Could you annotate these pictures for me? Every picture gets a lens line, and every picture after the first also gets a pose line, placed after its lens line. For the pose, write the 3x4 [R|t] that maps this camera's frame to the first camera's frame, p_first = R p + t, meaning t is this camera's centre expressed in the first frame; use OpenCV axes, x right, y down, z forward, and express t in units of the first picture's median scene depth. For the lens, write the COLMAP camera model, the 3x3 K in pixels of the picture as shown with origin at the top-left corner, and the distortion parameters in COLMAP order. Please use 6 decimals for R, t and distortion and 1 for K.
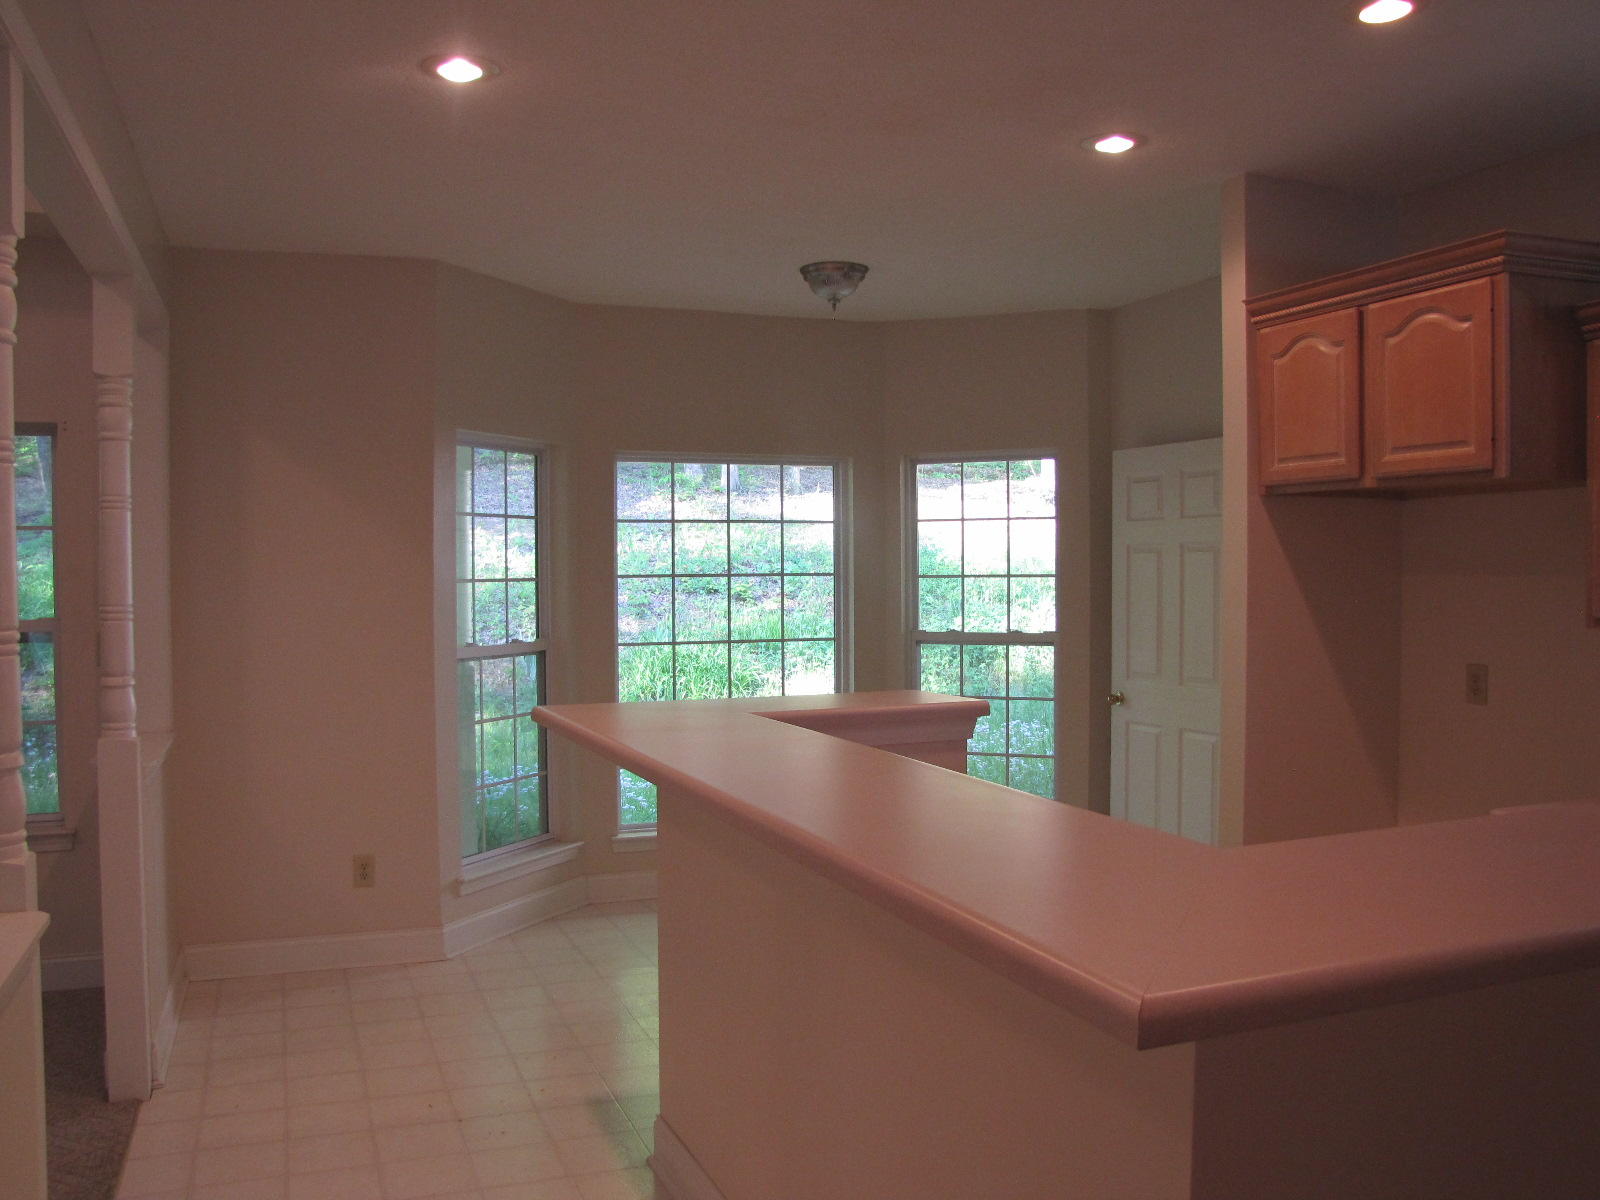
lens RADIAL K [[1329.0, 0, 800.0], [0, 1329.0, 600.0], [0, 0, 1]] dist [-0.175429, 0.138839]
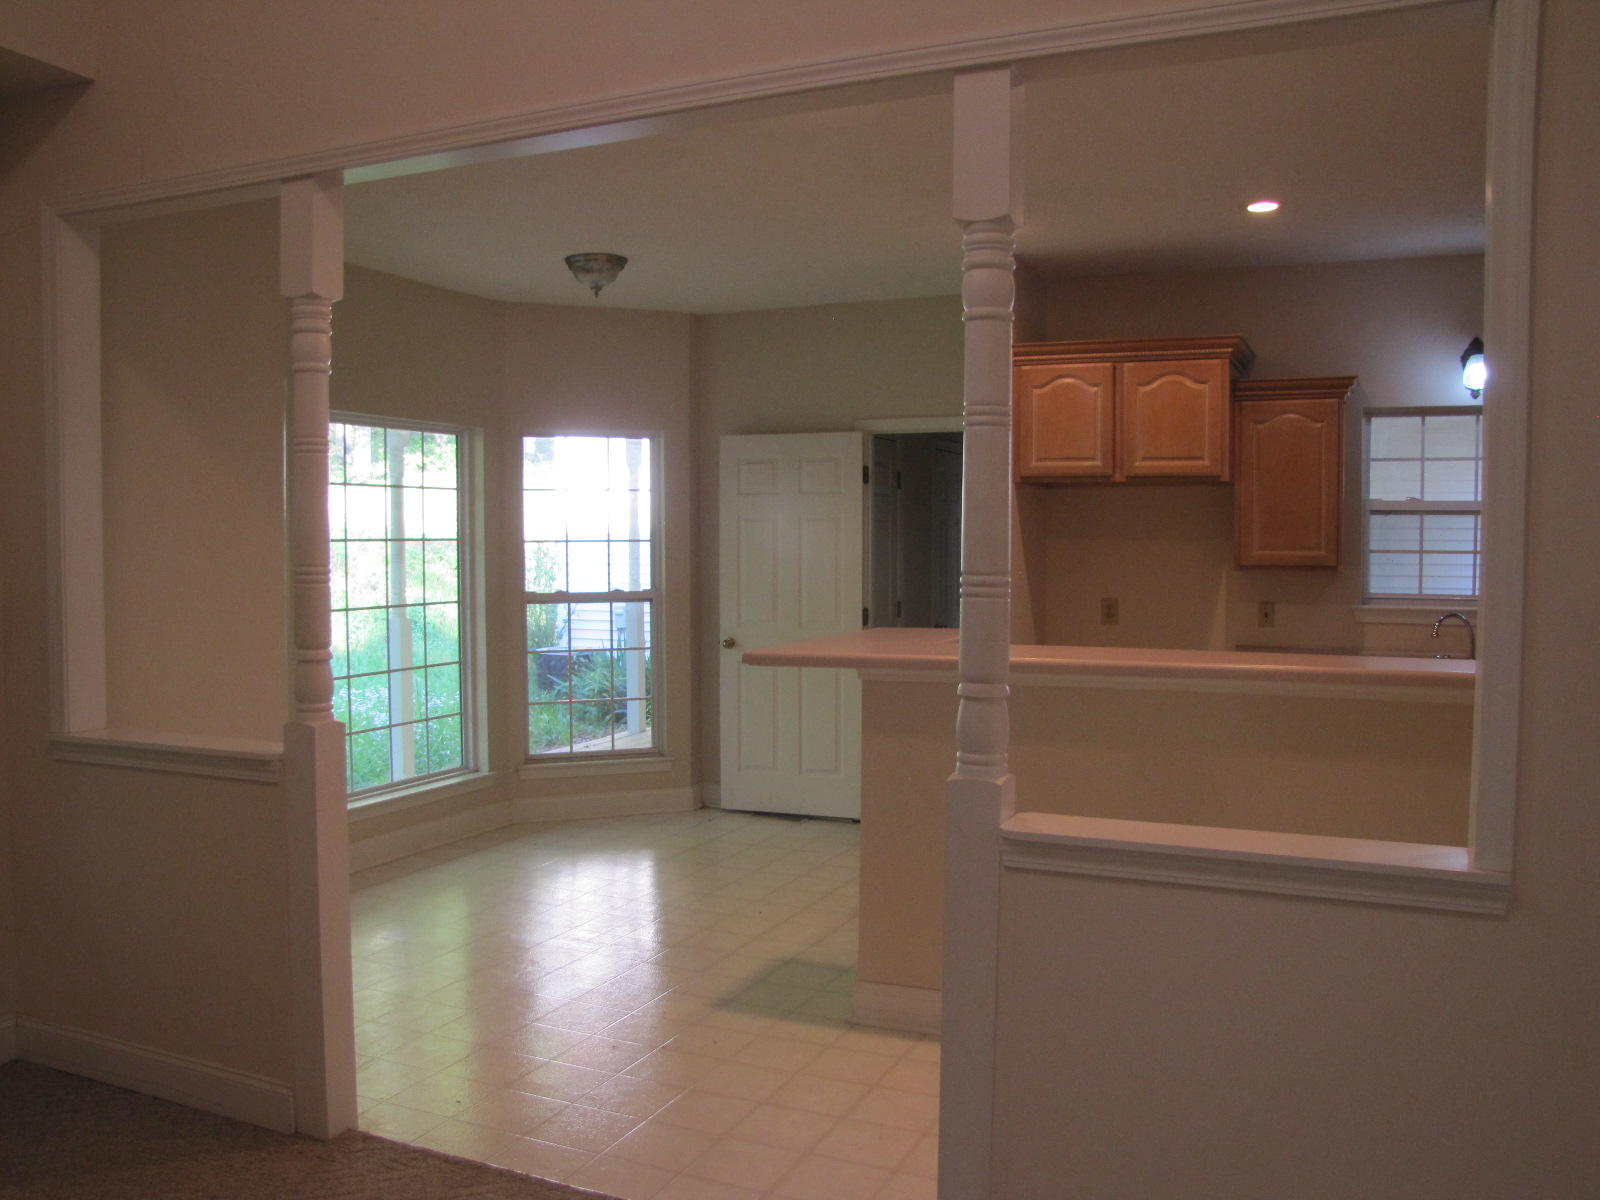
lens RADIAL K [[1329.0, 0, 800.0], [0, 1329.0, 600.0], [0, 0, 1]] dist [-0.175429, 0.138839]
pose [[0.722922, -0.023531, 0.690529, -0.614368], [0.009708, 0.999667, 0.023902, 0.008028], [-0.690862, -0.010575, 0.722909, 0.088599]]
